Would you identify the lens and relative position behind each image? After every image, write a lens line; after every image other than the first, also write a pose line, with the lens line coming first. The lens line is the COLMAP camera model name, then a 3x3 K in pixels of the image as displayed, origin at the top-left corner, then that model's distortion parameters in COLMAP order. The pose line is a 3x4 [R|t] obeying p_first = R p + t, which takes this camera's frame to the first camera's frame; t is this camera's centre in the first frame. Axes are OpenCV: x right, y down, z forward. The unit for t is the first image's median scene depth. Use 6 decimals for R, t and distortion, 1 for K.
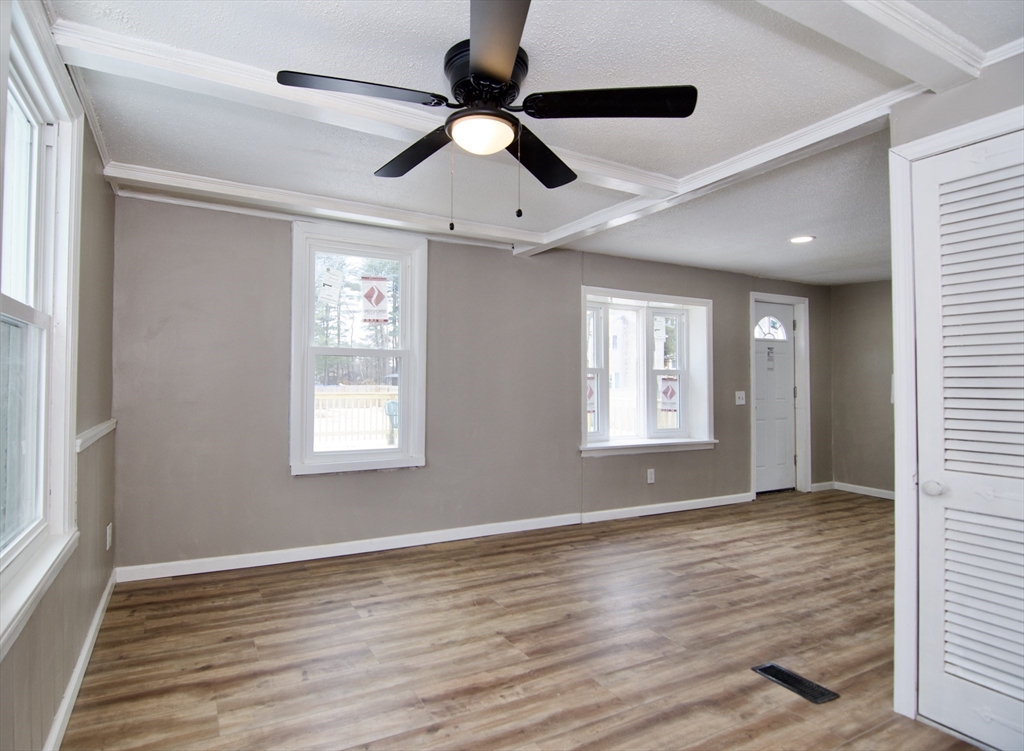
lens RADIAL K [[559.5, 0, 485.8], [0, 559.5, 368.3], [0, 0, 1]] dist [-0.002002, -0.000938]
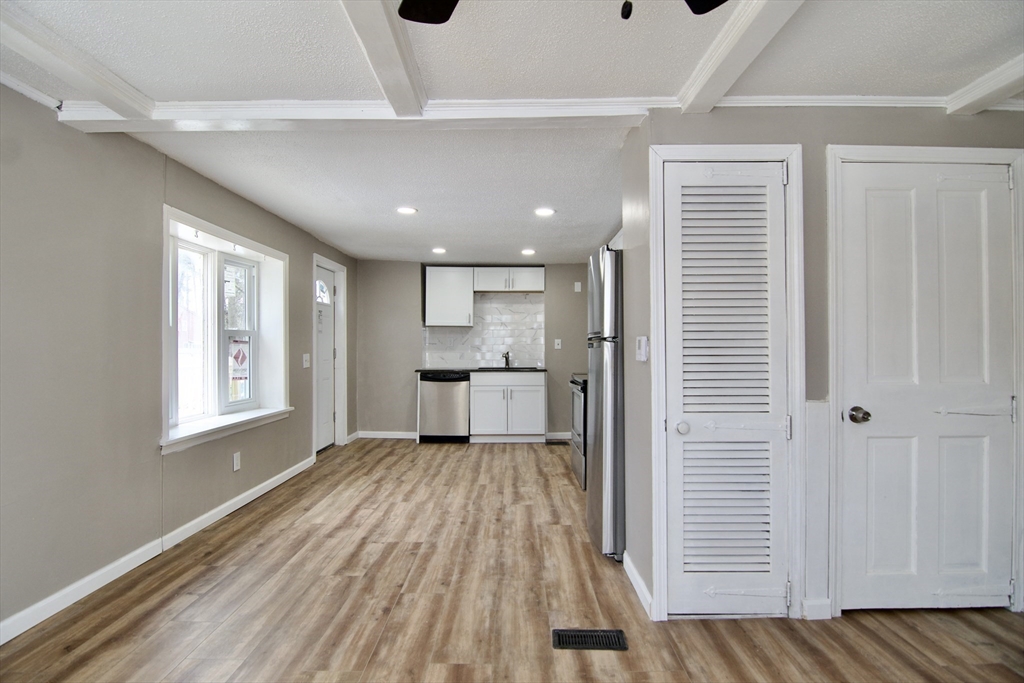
lens RADIAL K [[492.6, 0, 510.9], [0, 492.6, 338.1], [0, 0, 1]] dist [0.002004, -0.012600]
pose [[0.484851, 0.005029, 0.874583, -0.125491], [-0.016141, 0.999865, 0.003198, 0.005740], [-0.874448, -0.015667, 0.484866, 0.290084]]
